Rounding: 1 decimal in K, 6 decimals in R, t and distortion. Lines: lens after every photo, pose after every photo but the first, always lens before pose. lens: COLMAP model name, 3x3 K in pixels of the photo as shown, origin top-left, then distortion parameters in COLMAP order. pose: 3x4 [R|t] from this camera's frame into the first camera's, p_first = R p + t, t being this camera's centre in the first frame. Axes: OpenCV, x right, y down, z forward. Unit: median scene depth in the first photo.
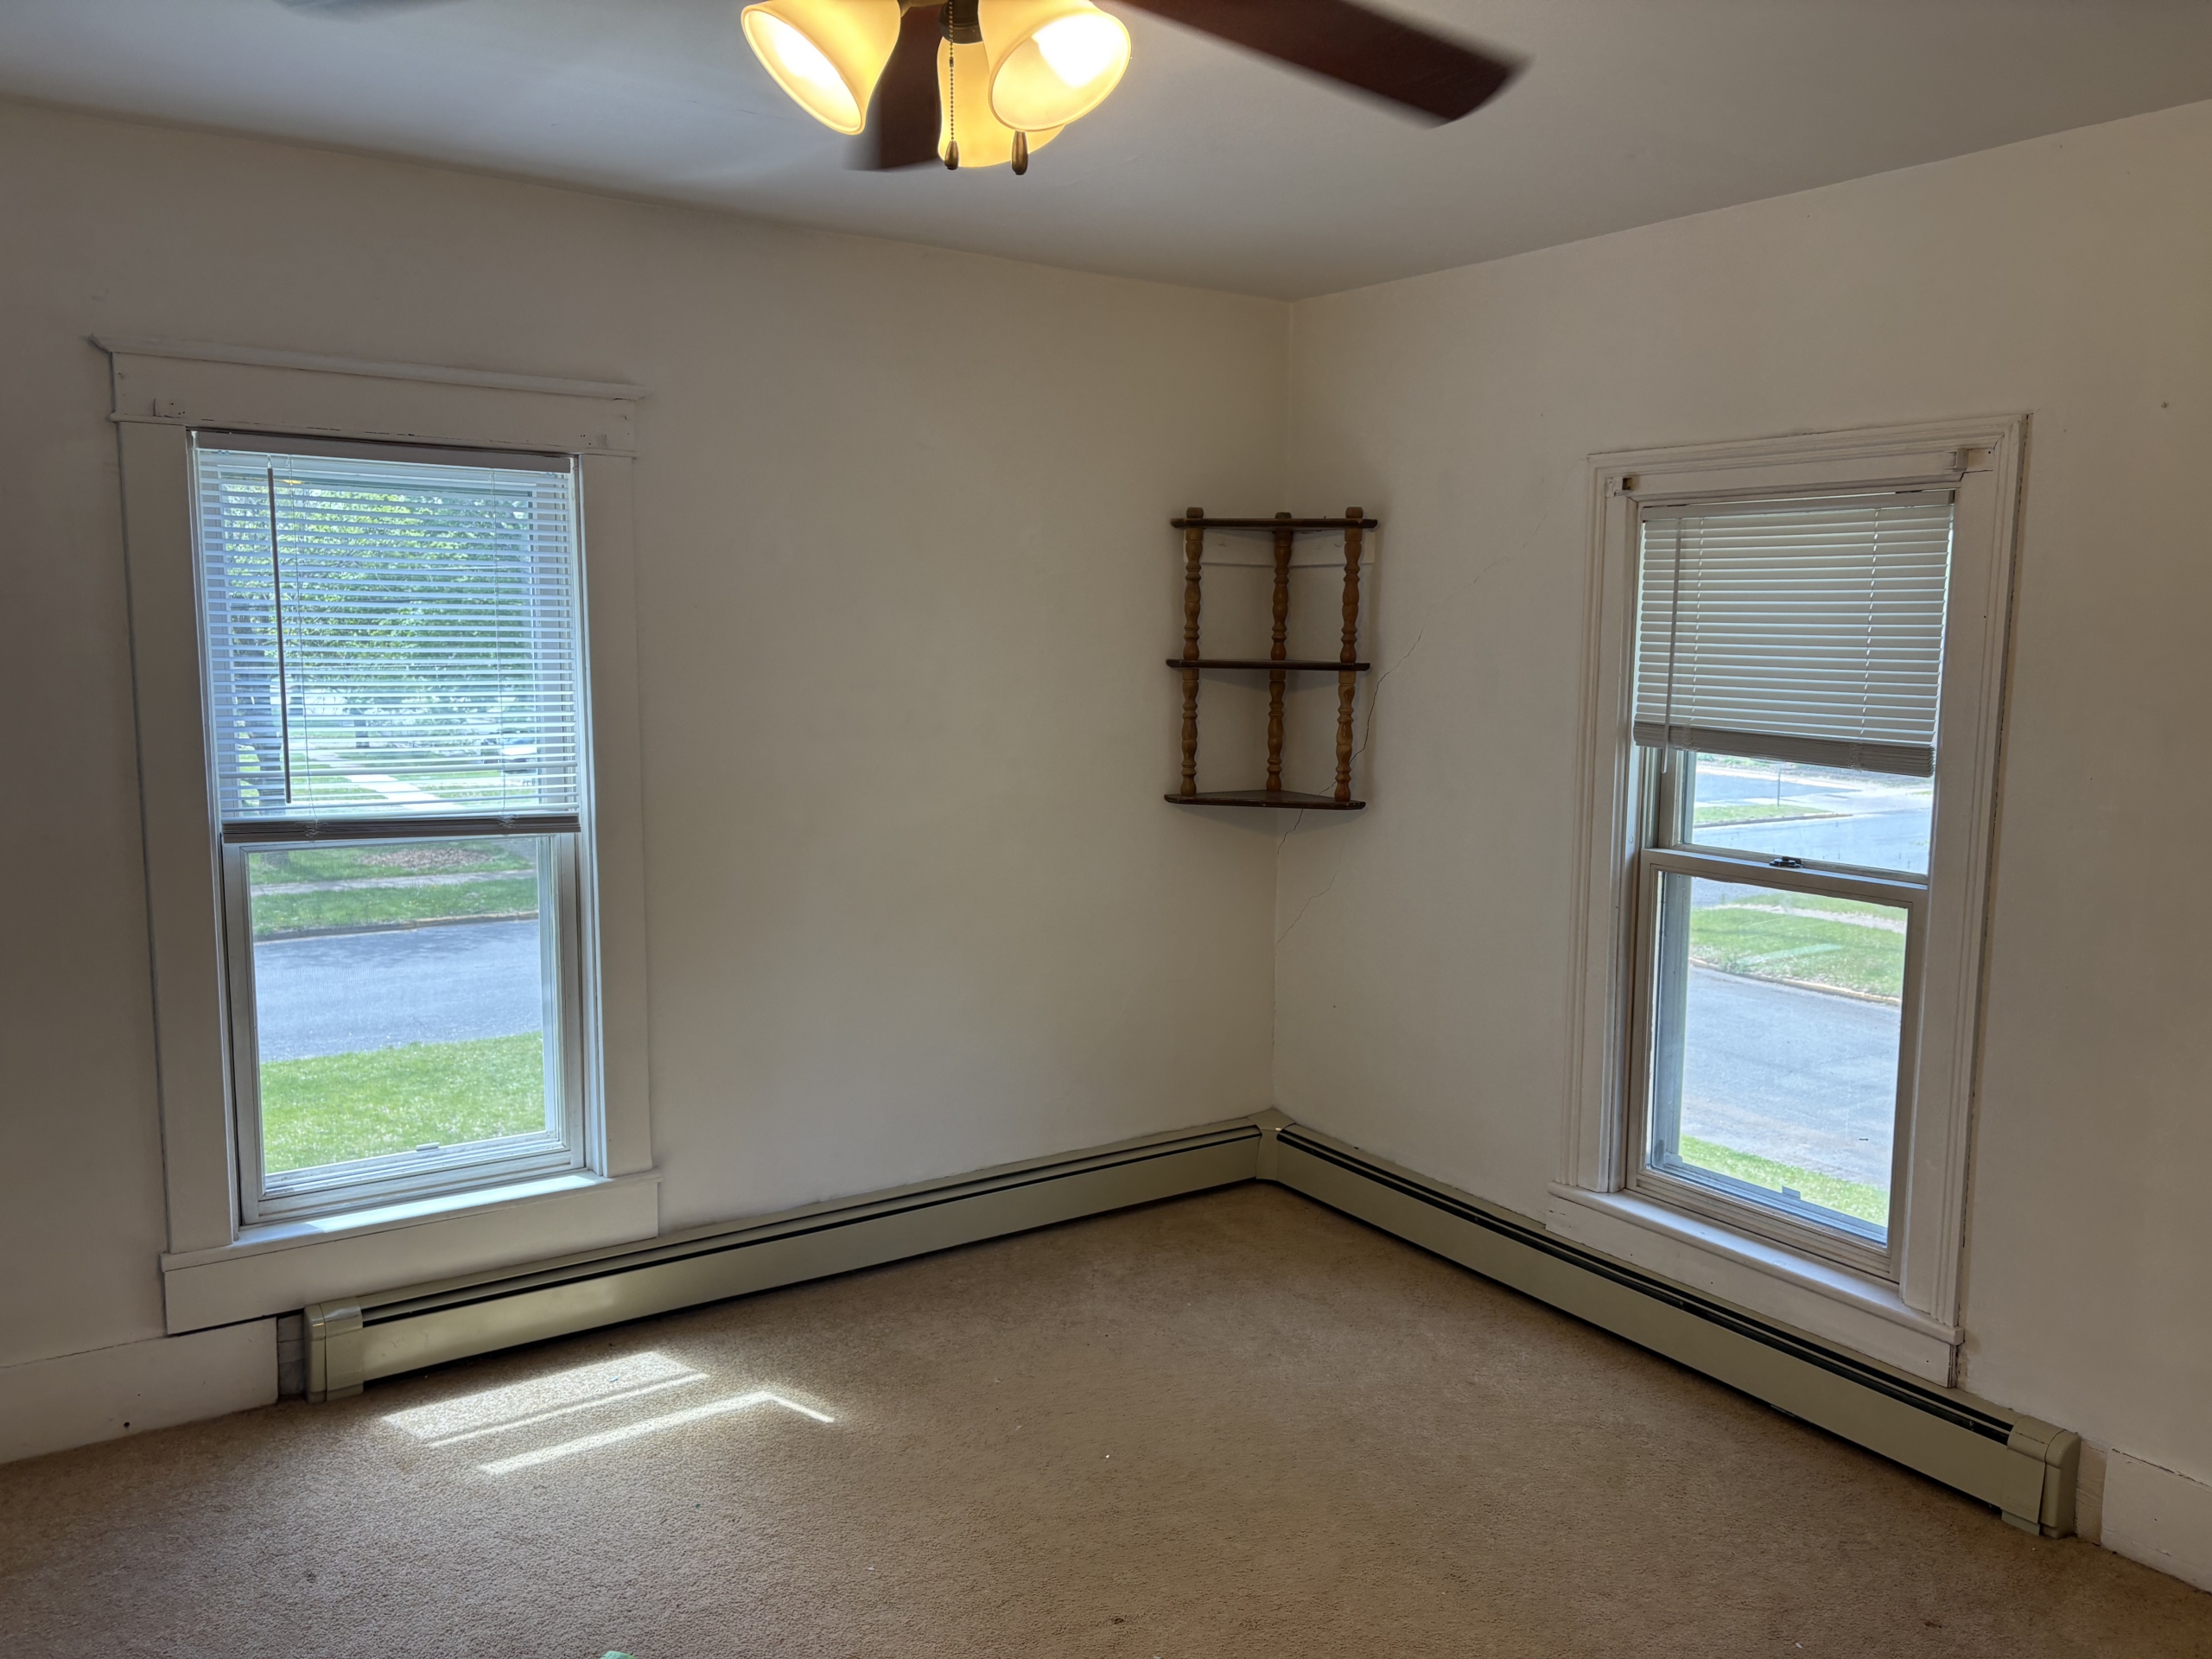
lens RADIAL K [[1677.5, 0, 1123.0], [0, 1677.5, 827.5], [0, 0, 1]] dist [0.037347, -0.024333]
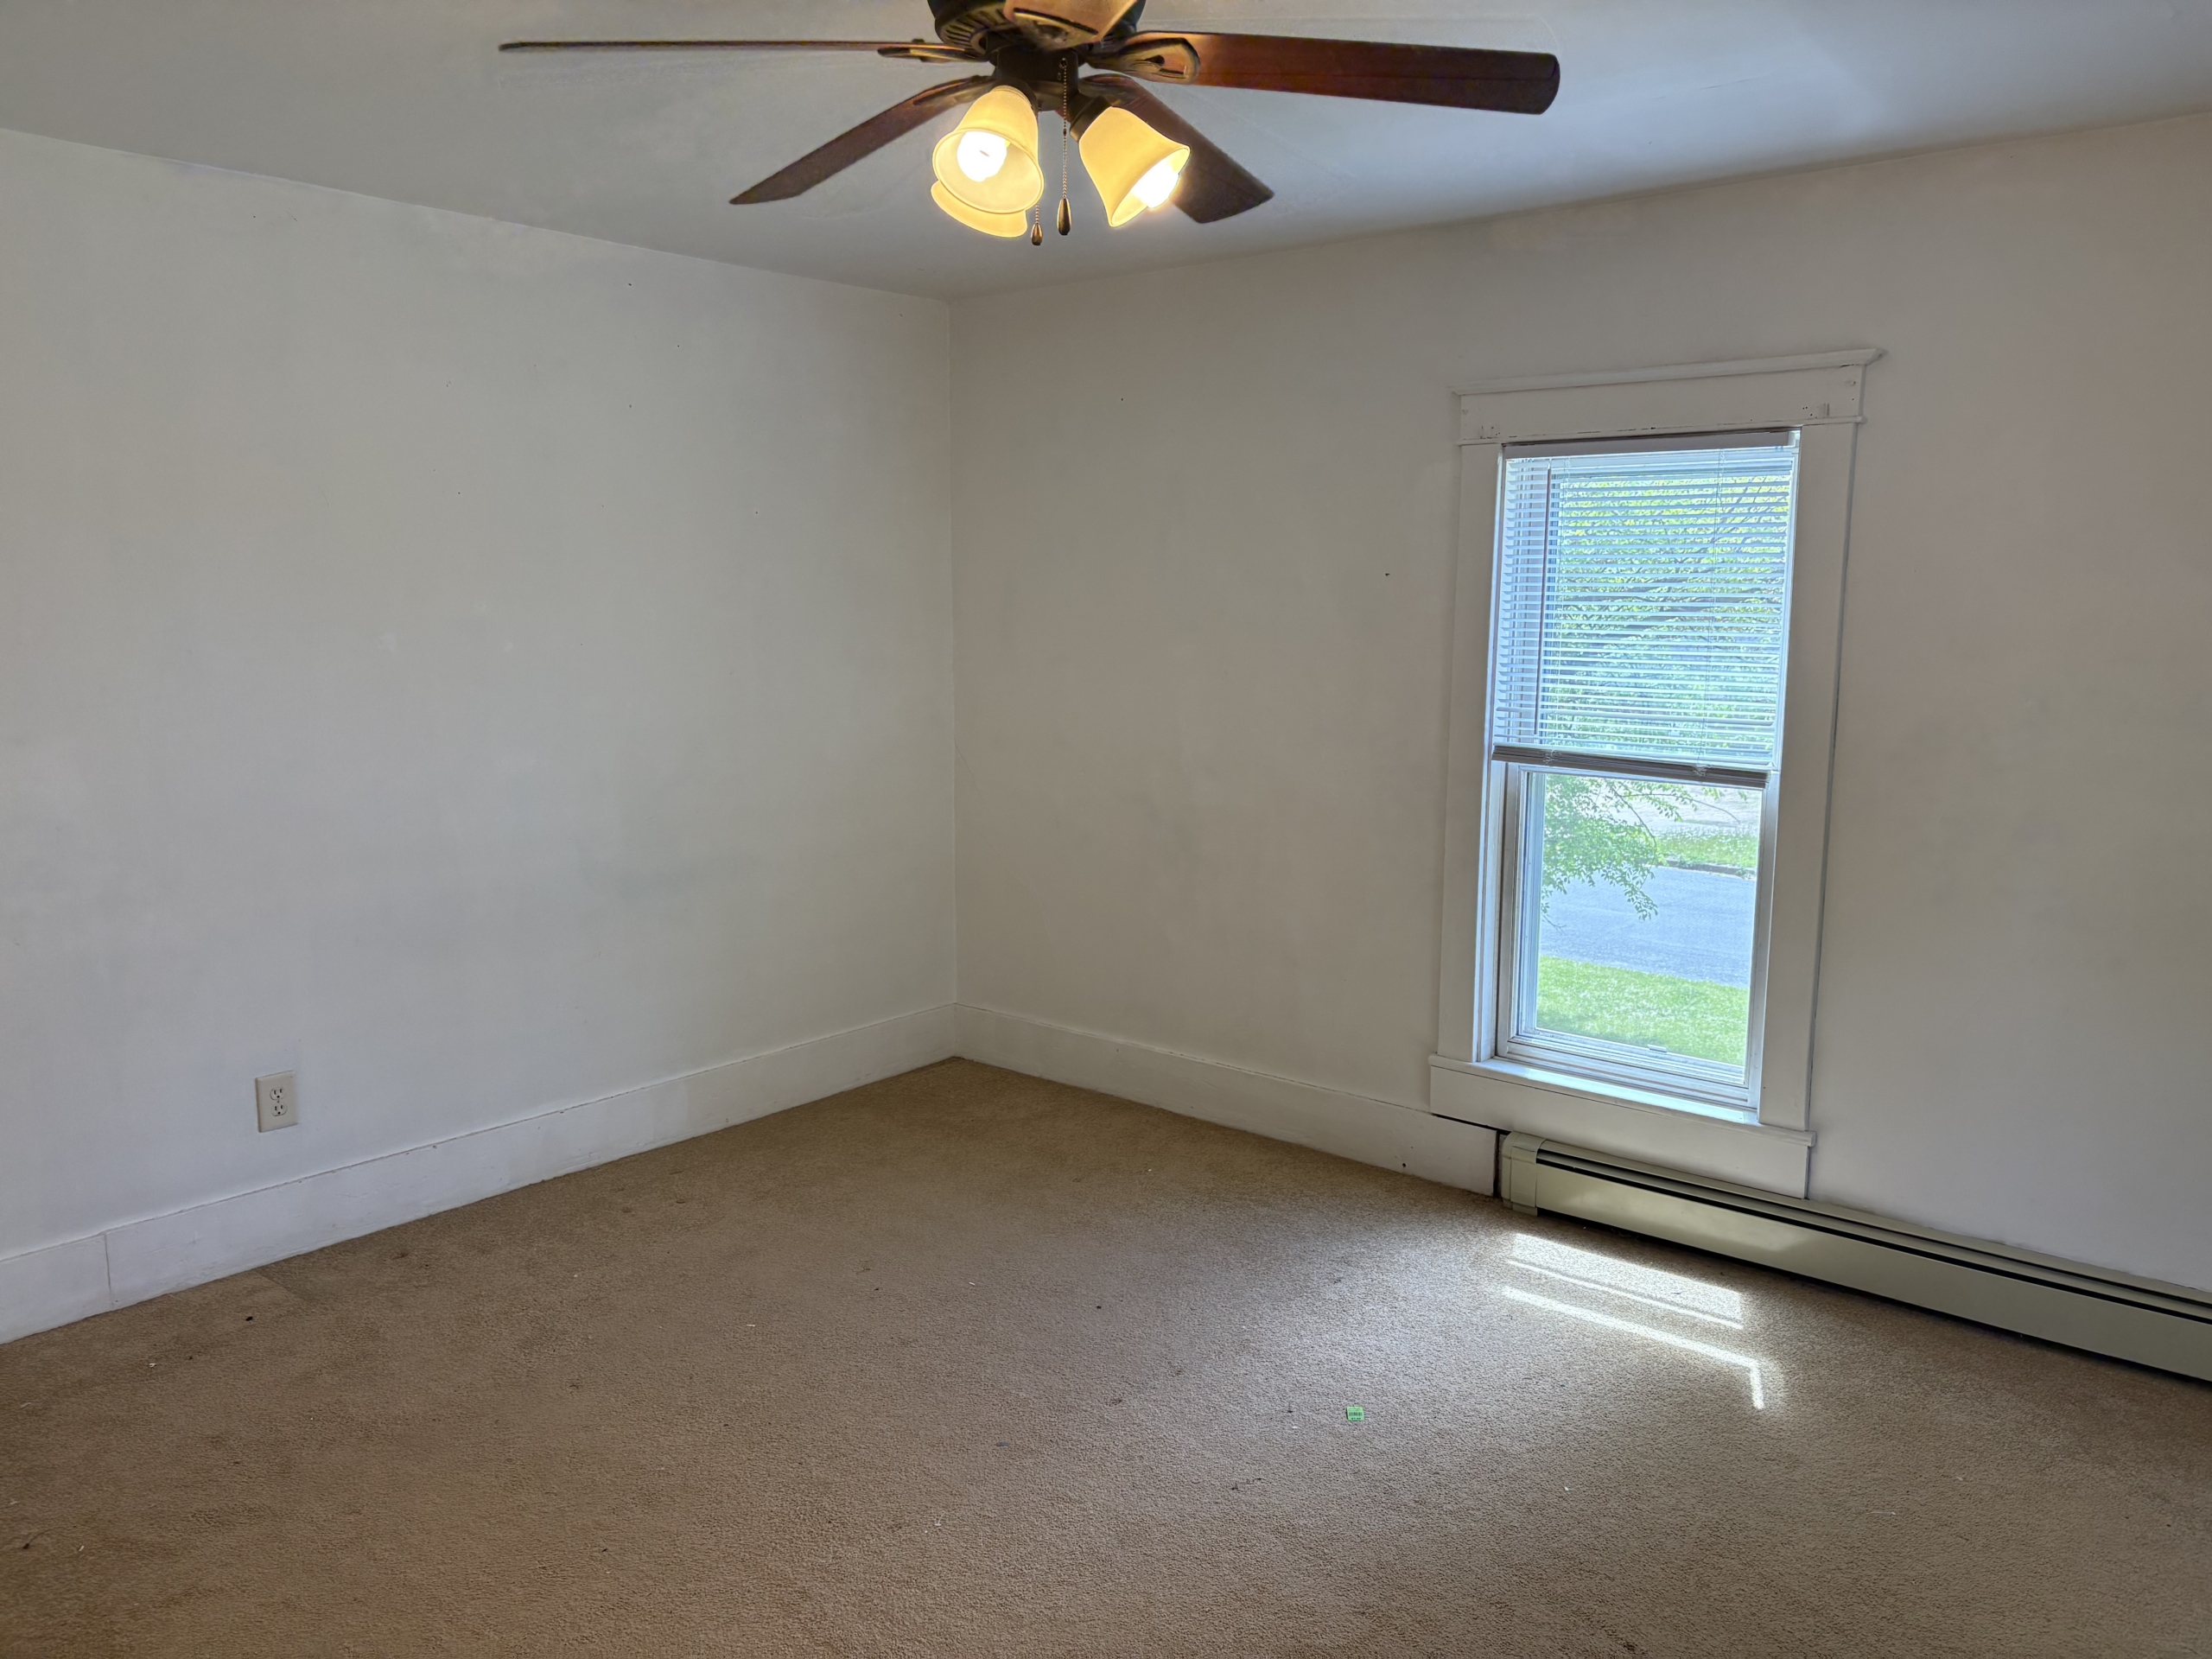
lens RADIAL K [[1677.5, 0, 1128.1], [0, 1677.5, 831.7], [0, 0, 1]] dist [0.037347, -0.024333]
pose [[0.278463, 0.129166, -0.951722, 0.601637], [-0.117262, 0.988075, 0.099790, -0.031123], [0.953262, 0.083813, 0.290288, 0.334948]]
